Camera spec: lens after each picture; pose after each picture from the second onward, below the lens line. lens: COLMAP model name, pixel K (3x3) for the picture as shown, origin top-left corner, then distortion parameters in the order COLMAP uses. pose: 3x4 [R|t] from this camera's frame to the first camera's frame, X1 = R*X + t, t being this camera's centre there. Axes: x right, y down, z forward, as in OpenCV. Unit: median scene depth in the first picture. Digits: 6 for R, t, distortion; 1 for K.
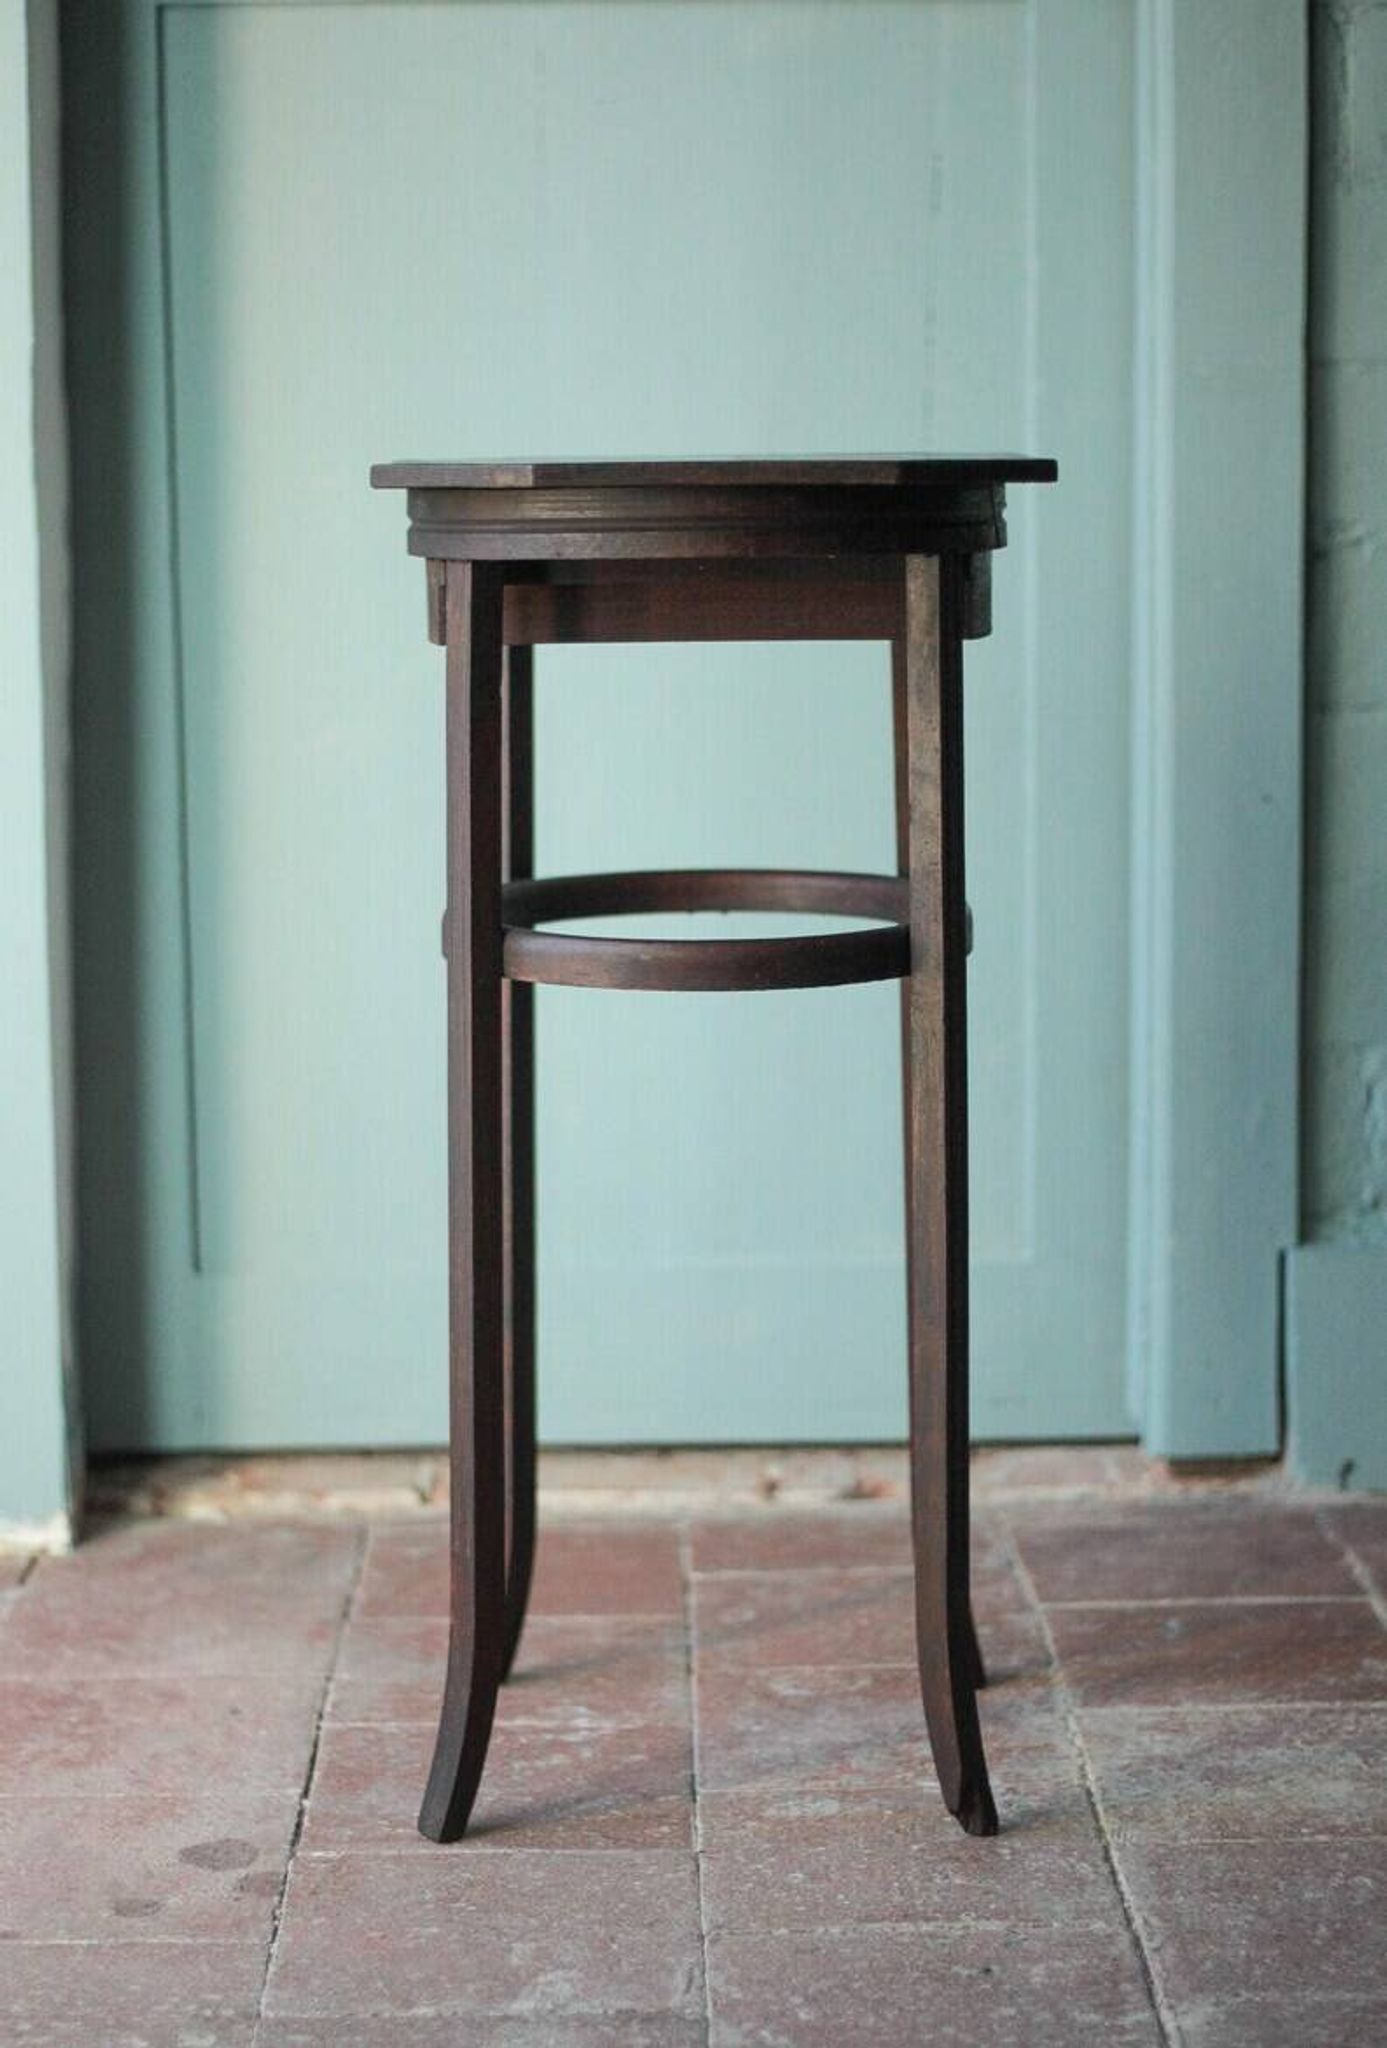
lens RADIAL K [[4463.6, 0, 673.8], [0, 4463.6, 1011.5], [0, 0, 1]] dist [-0.121159, 0.000000]
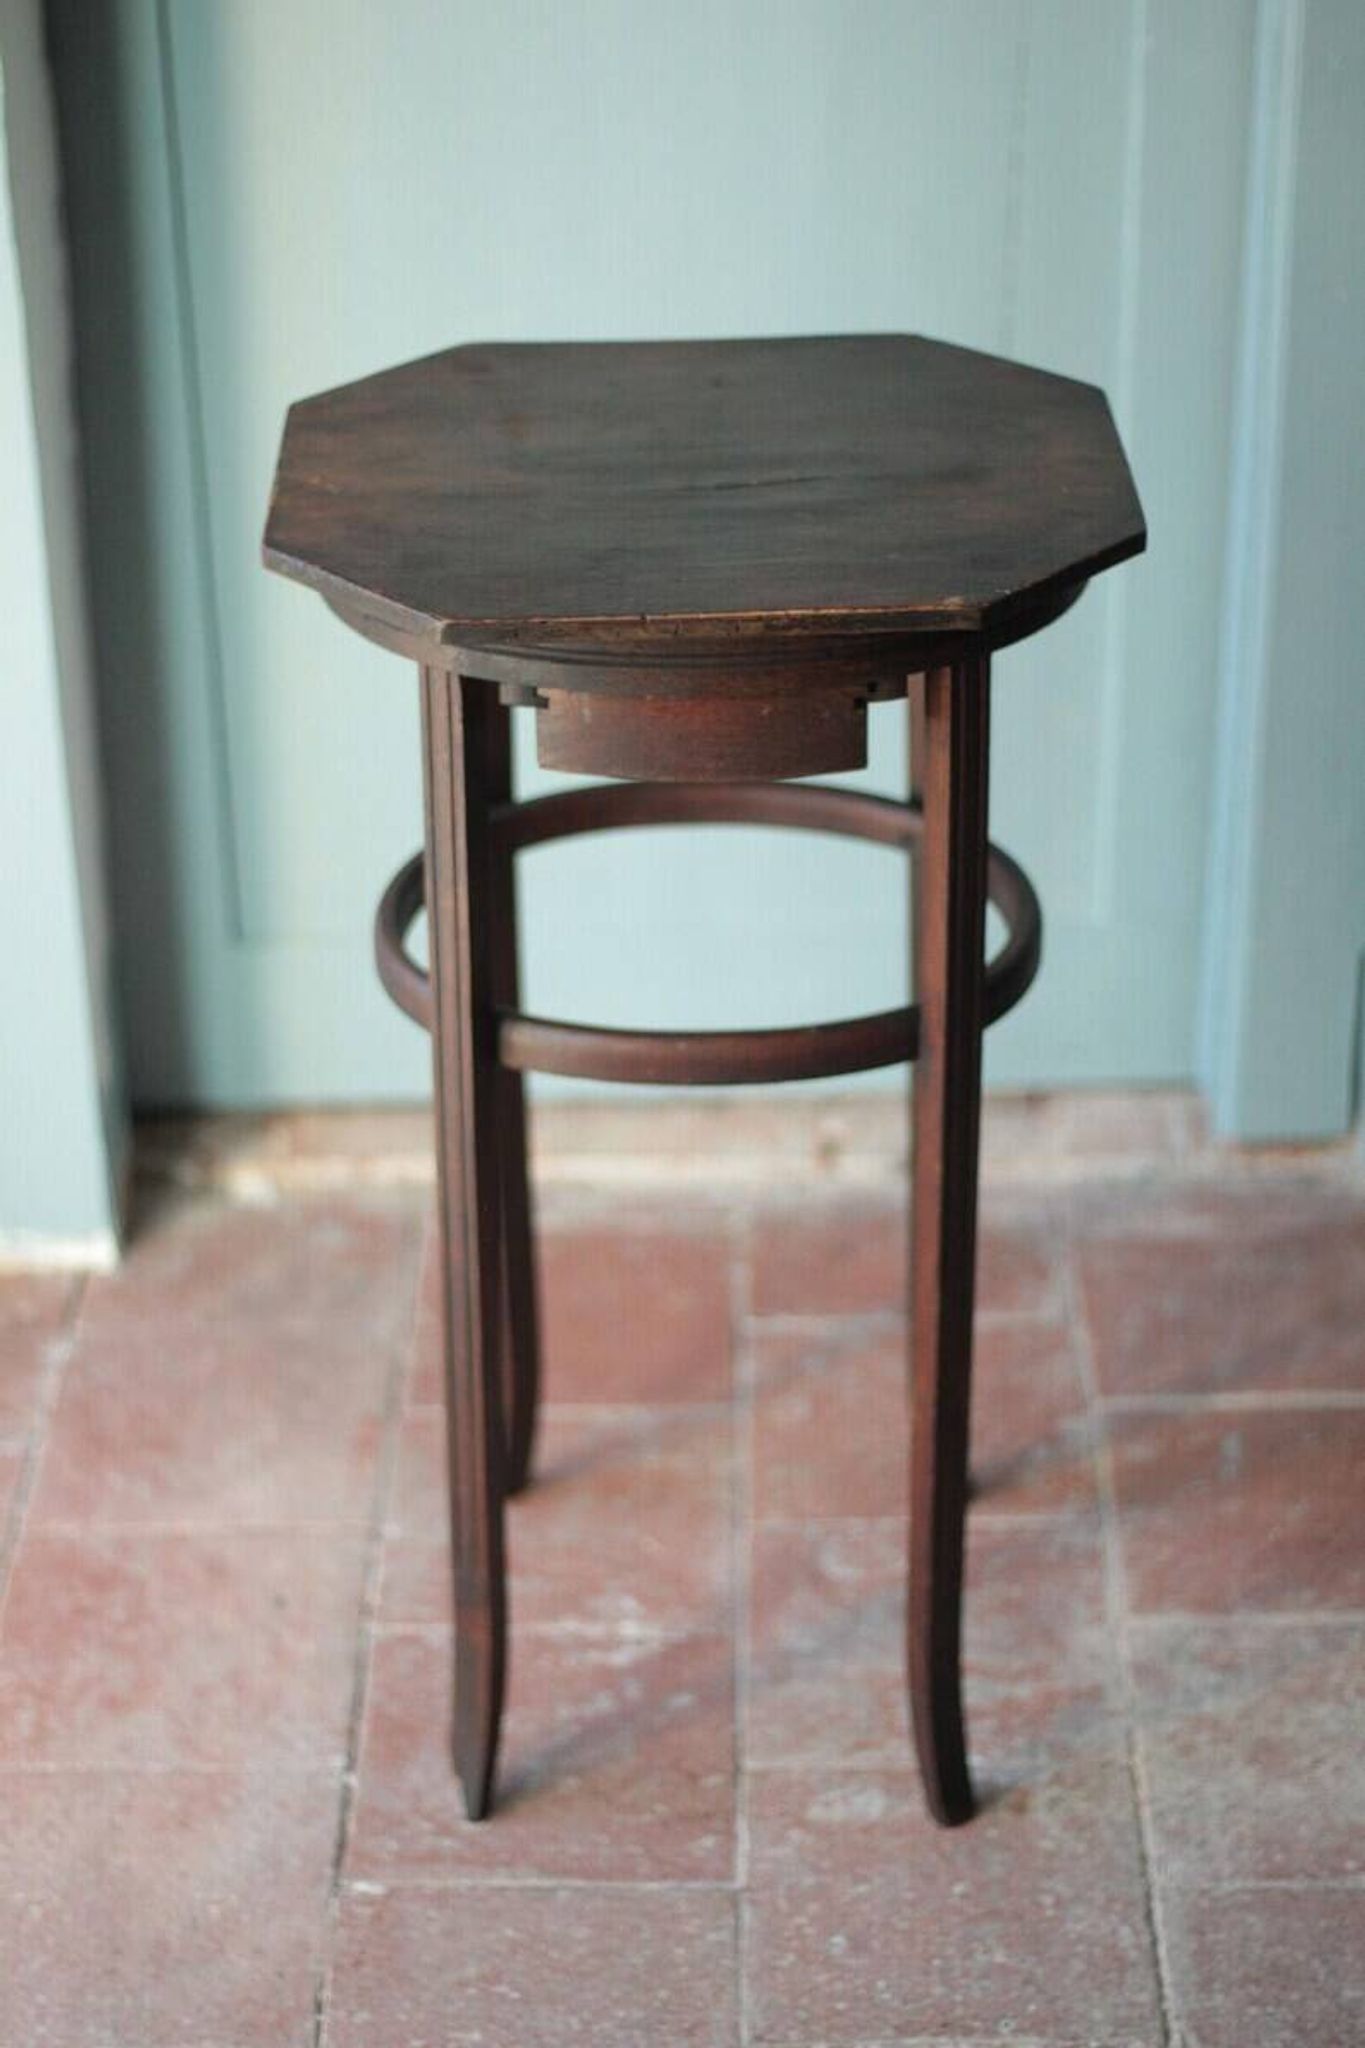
lens RADIAL K [[4205.2, 0, 677.0], [0, 4205.2, 1074.3], [0, 0, 1]] dist [-0.128989, 0.000000]
pose [[0.999777, 0.008091, -0.019508, 0.007339], [-0.000006, 0.923818, 0.382831, -0.313704], [0.021119, -0.382745, 0.923612, 0.183026]]
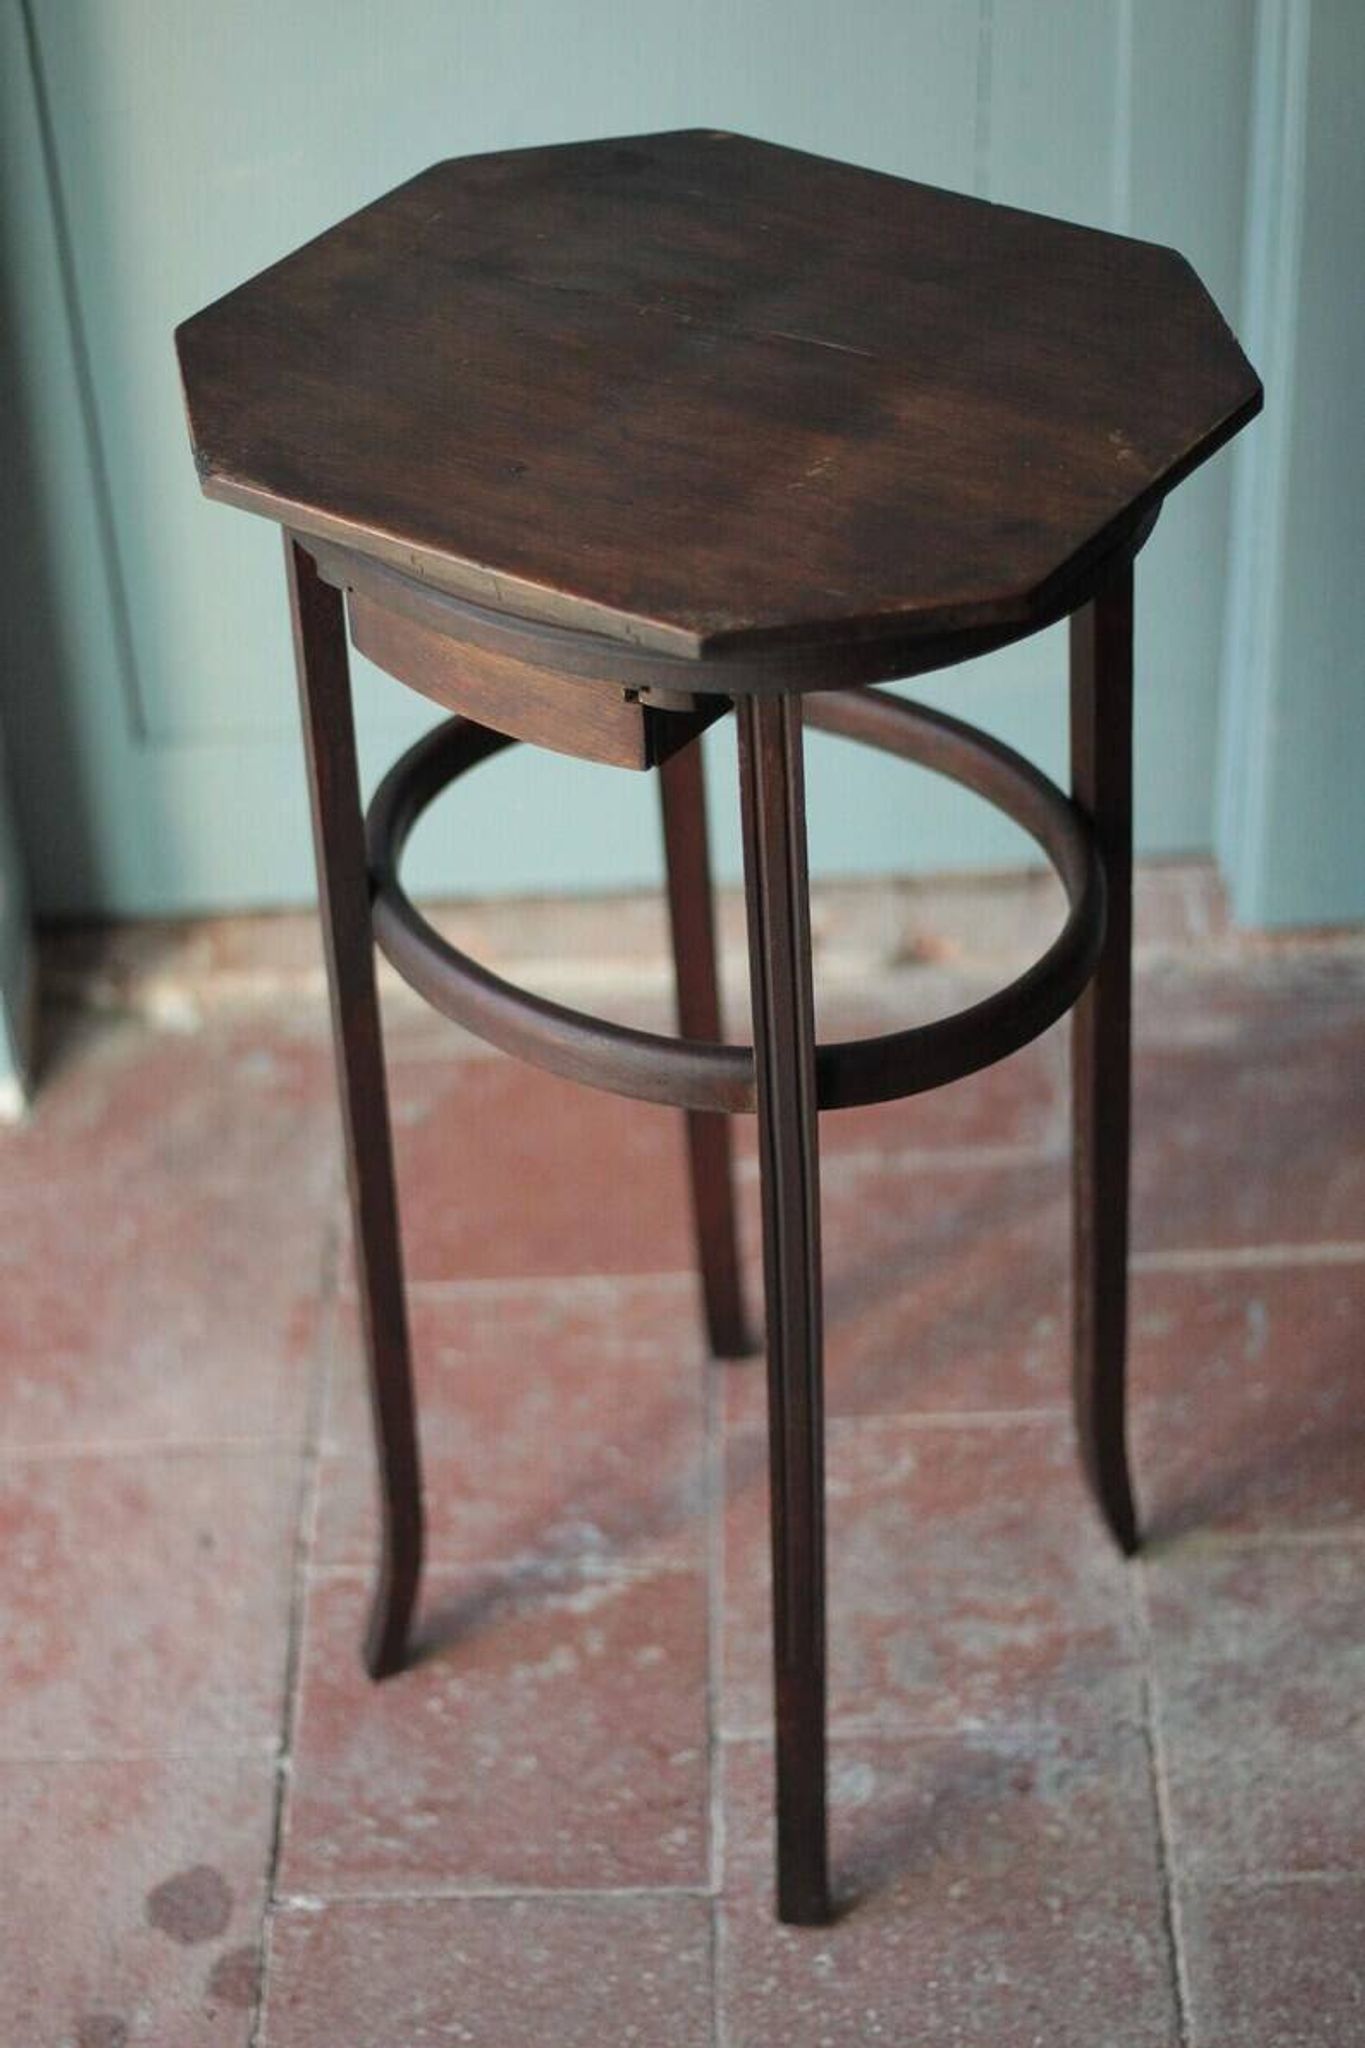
lens RADIAL K [[4205.2, 0, 674.3], [0, 4205.2, 1035.2], [0, 0, 1]] dist [-0.128989, 0.000000]
pose [[0.999364, -0.018262, -0.030624, 0.024192], [0.031406, 0.857506, 0.513514, -0.367574], [0.016882, -0.514150, 0.857534, 0.329044]]
